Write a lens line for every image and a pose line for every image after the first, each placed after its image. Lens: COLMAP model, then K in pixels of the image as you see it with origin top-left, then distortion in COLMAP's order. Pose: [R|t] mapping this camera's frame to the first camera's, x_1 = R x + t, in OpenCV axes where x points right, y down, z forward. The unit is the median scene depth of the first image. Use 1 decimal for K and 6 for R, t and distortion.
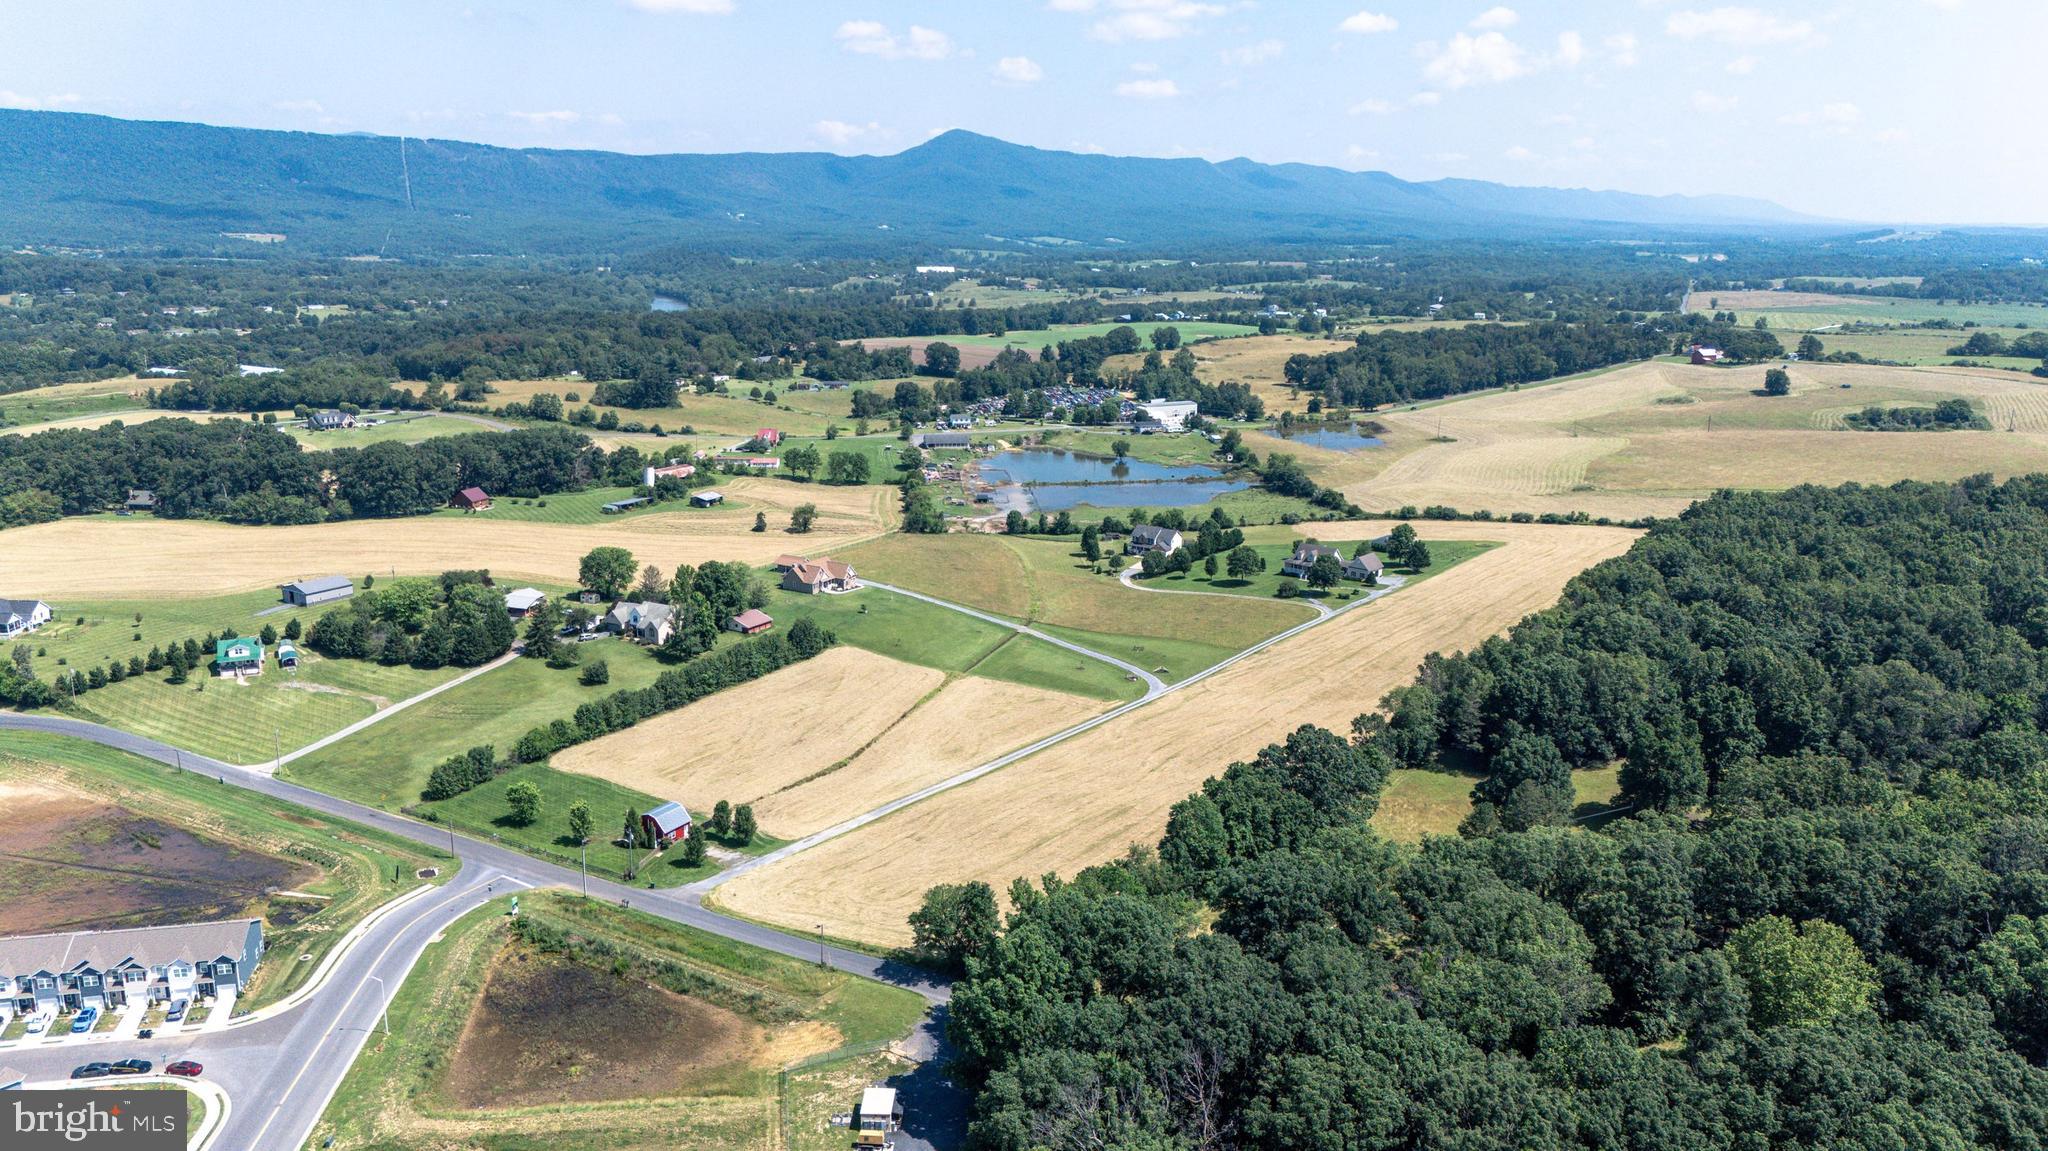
lens RADIAL K [[1491.6, 0, 1022.9], [0, 1491.6, 571.9], [0, 0, 1]] dist [0.070865, -0.080800]
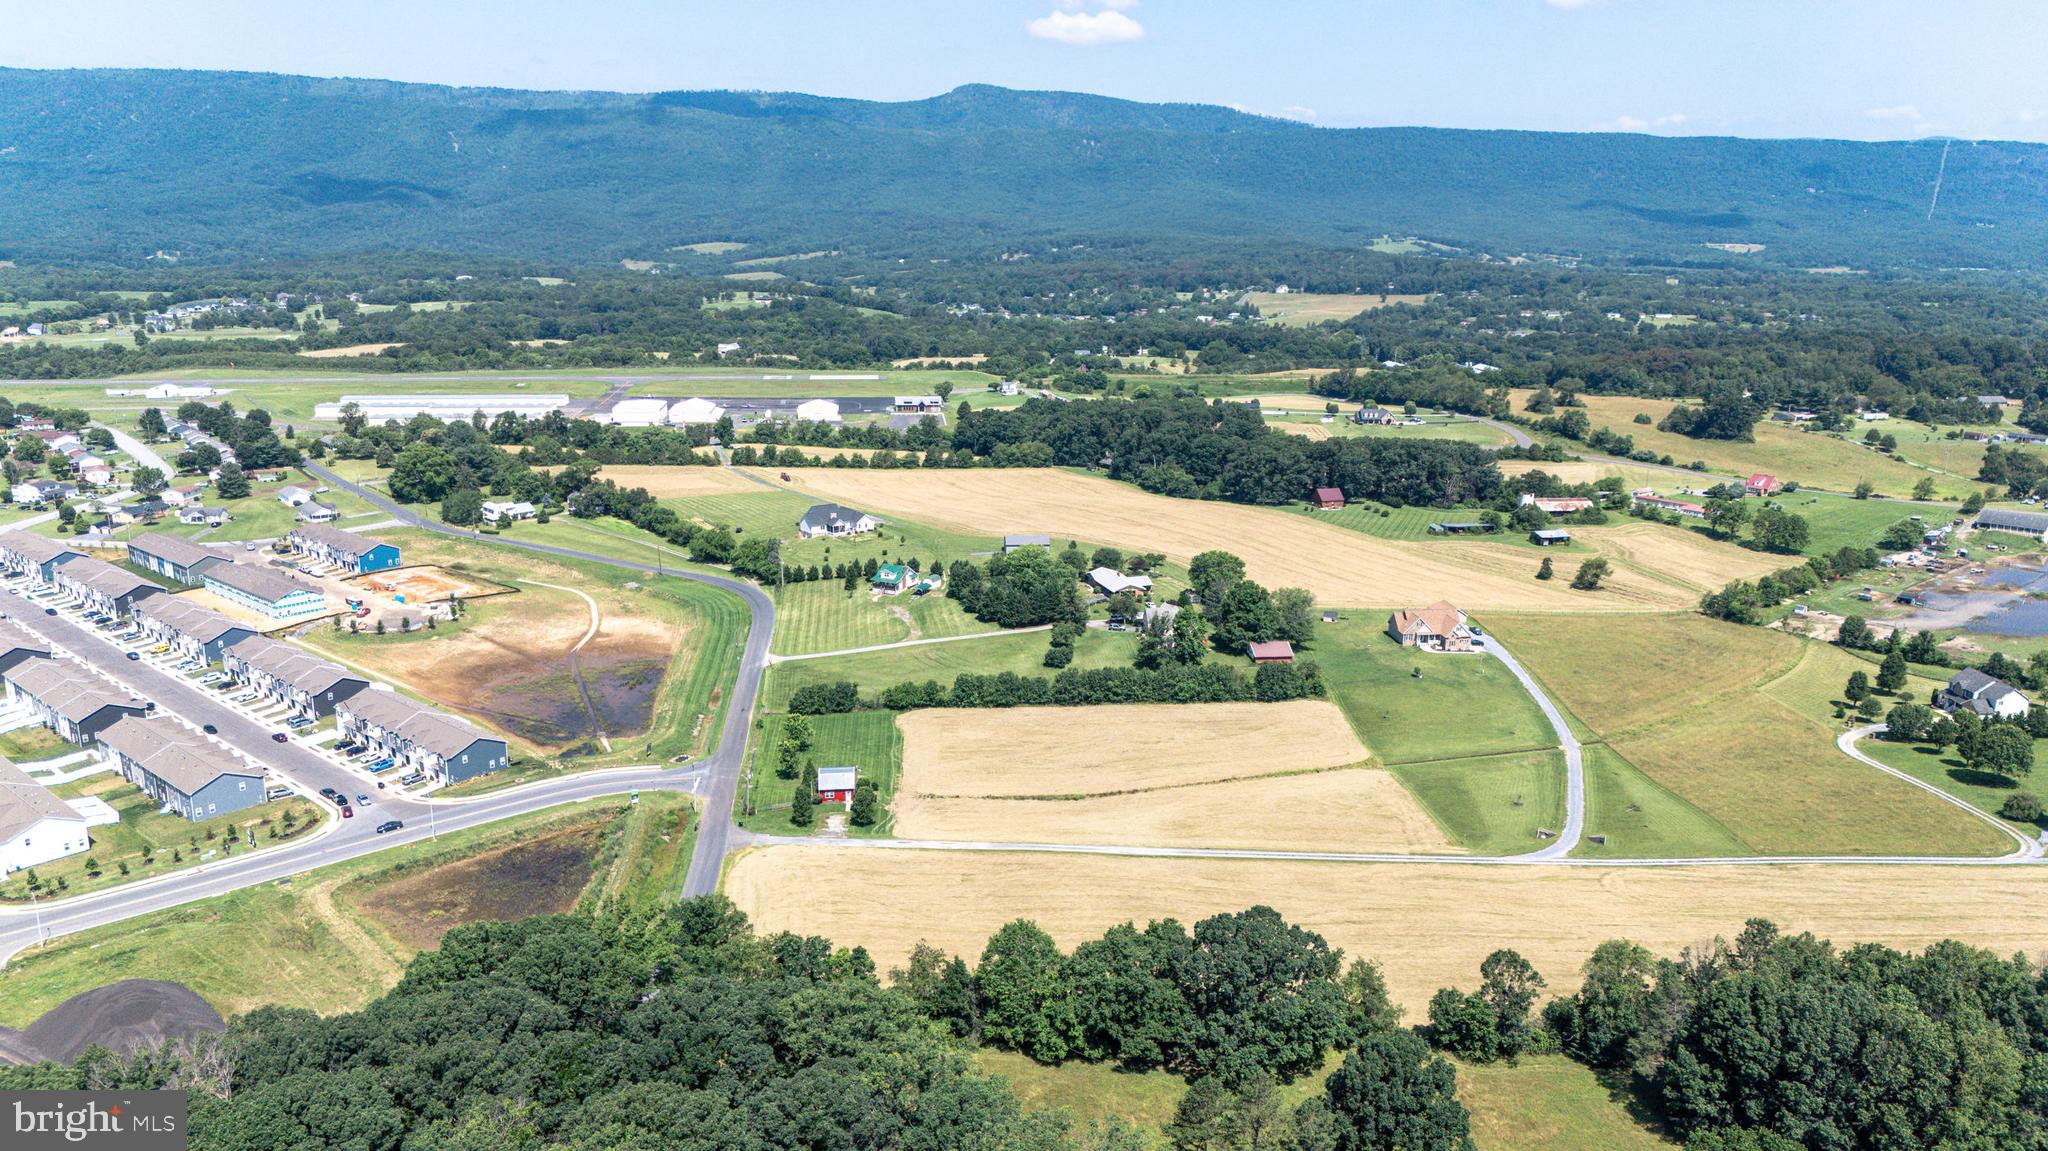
lens RADIAL K [[1491.6, 0, 1029.0], [0, 1491.6, 571.3], [0, 0, 1]] dist [0.070865, -0.080800]
pose [[0.594024, 0.182155, -0.783553, 0.224920], [-0.187742, 0.978521, 0.085150, -0.033593], [0.782233, 0.096525, 0.615463, 0.150226]]
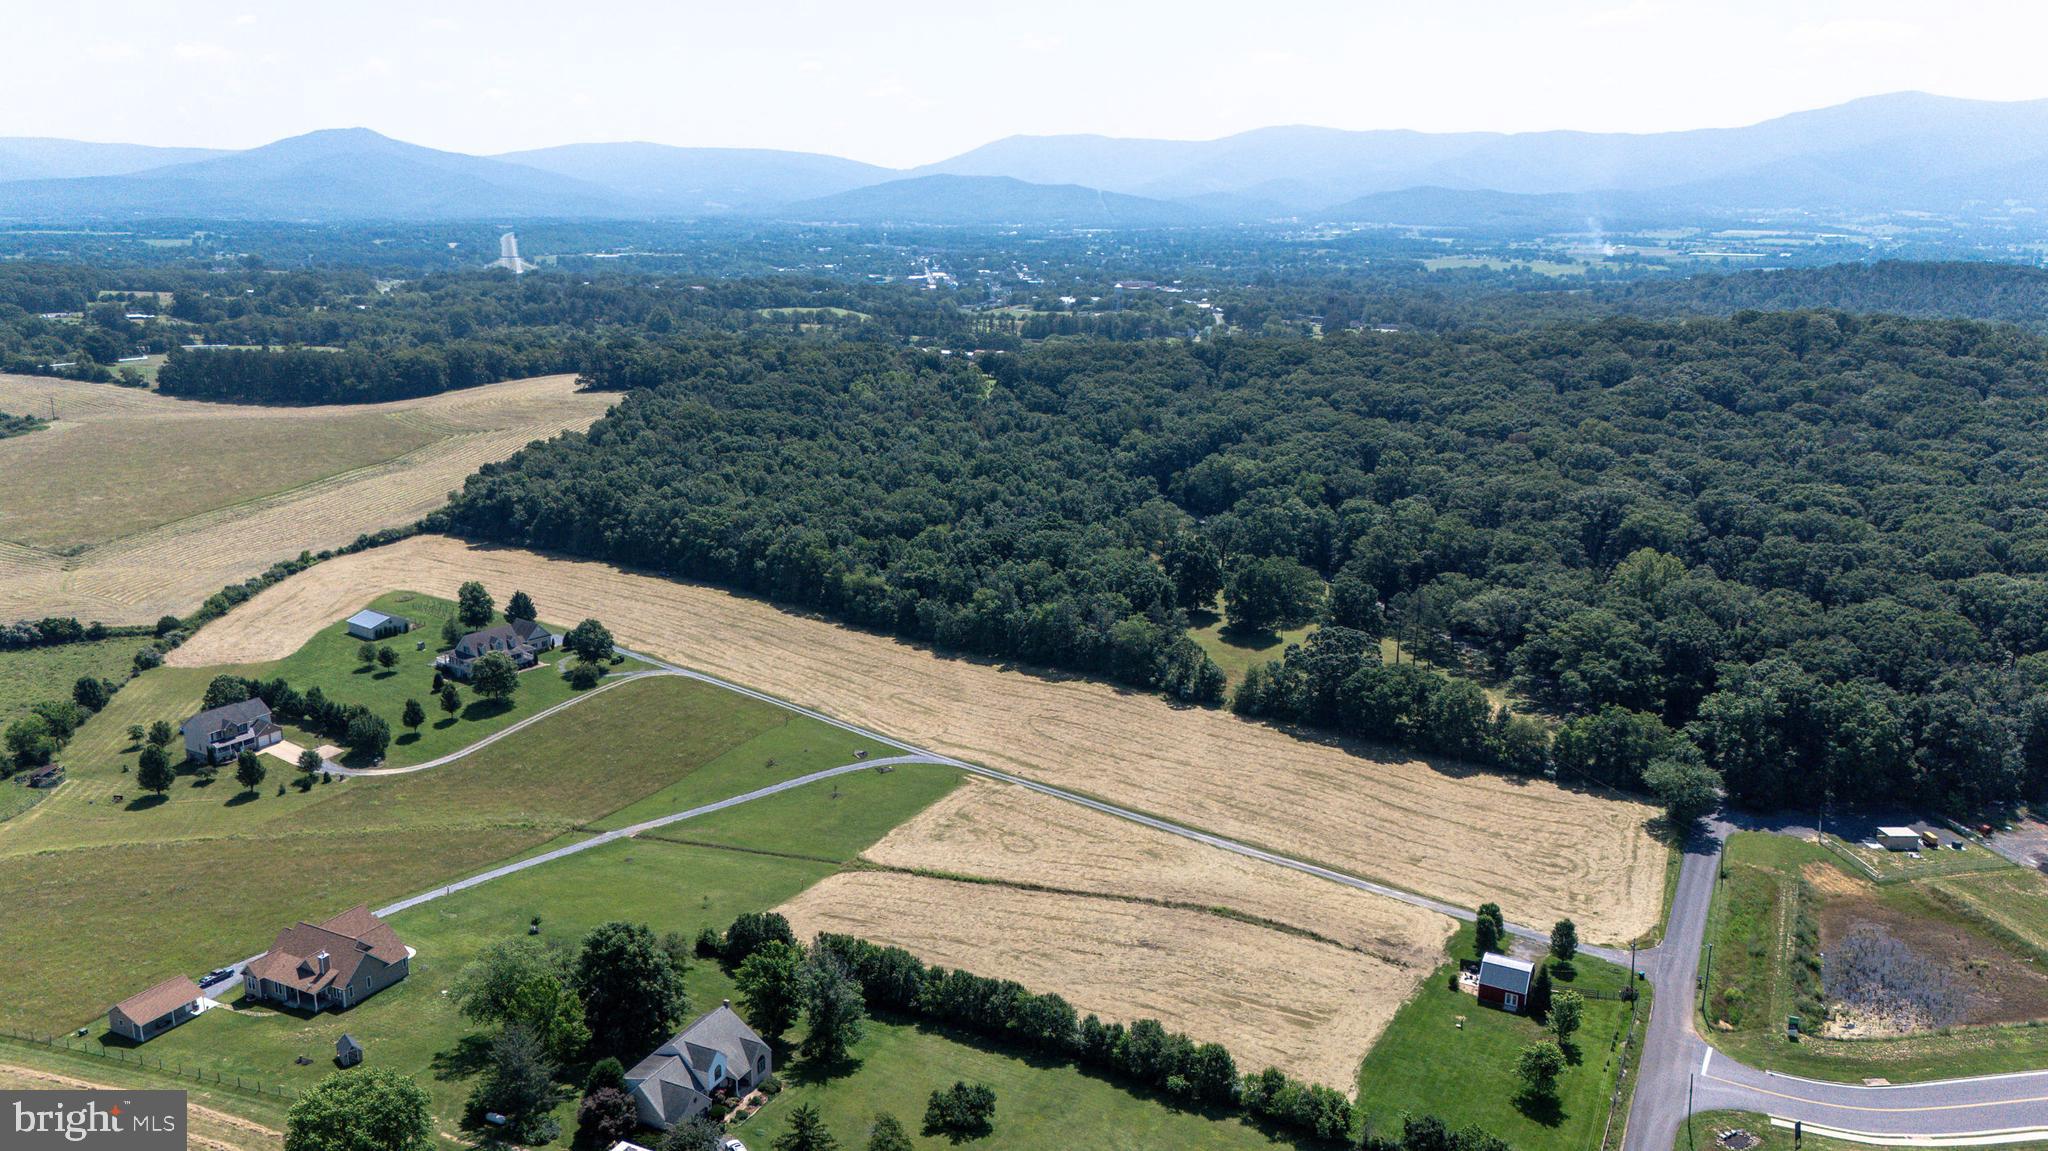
lens RADIAL K [[1491.6, 0, 1012.6], [0, 1491.6, 580.4], [0, 0, 1]] dist [0.070865, -0.080800]
pose [[-0.053407, -0.252690, 0.966072, -0.332394], [0.225081, 0.939510, 0.258186, -0.106692], [-0.972875, 0.231234, 0.006700, 0.416219]]
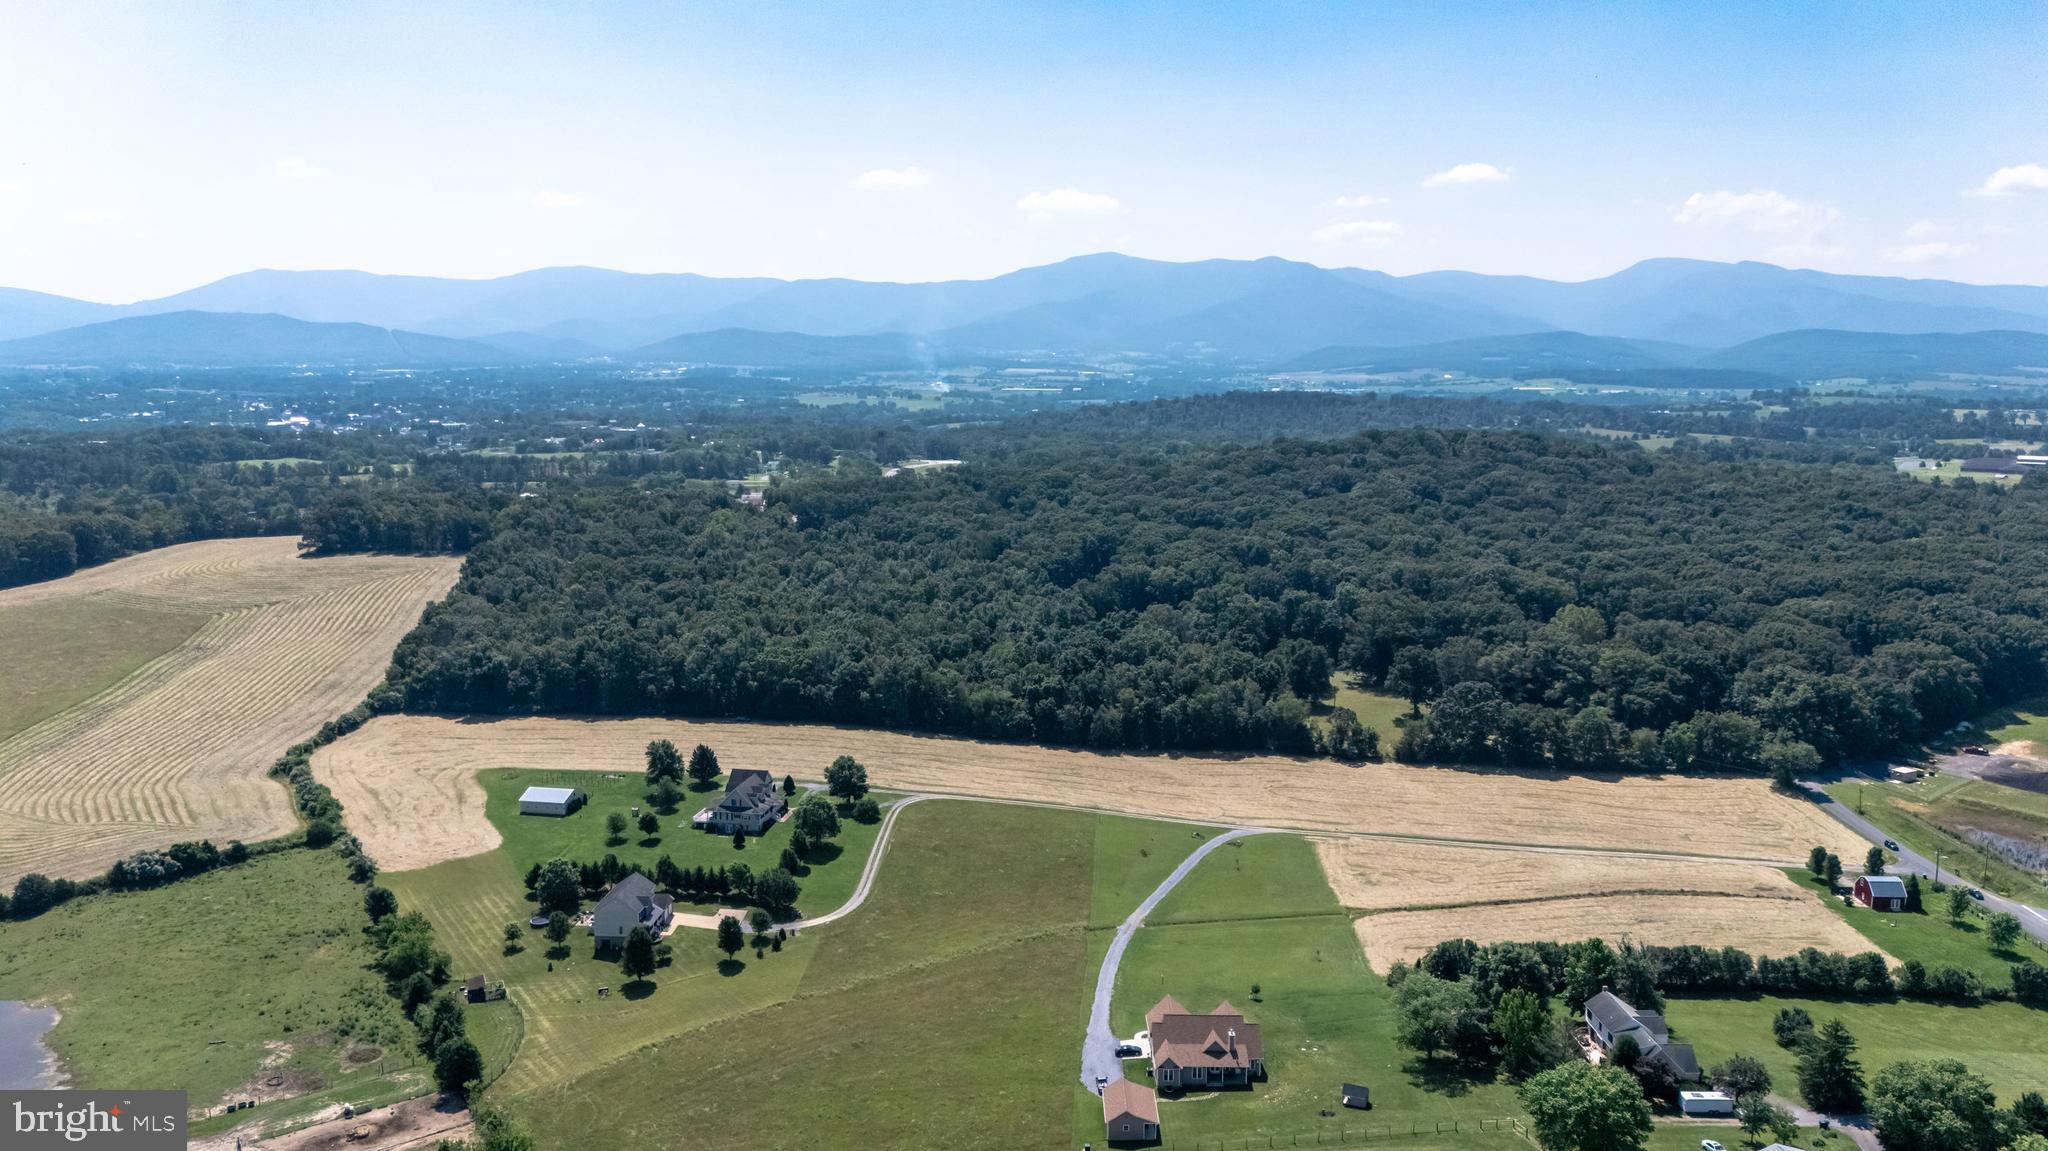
lens RADIAL K [[1491.6, 0, 1005.1], [0, 1491.6, 580.7], [0, 0, 1]] dist [0.070865, -0.080800]
pose [[-0.492862, -0.144377, 0.858046, -0.300243], [0.196590, 0.942161, 0.271451, -0.173190], [-0.847608, 0.302471, -0.435972, 0.689344]]
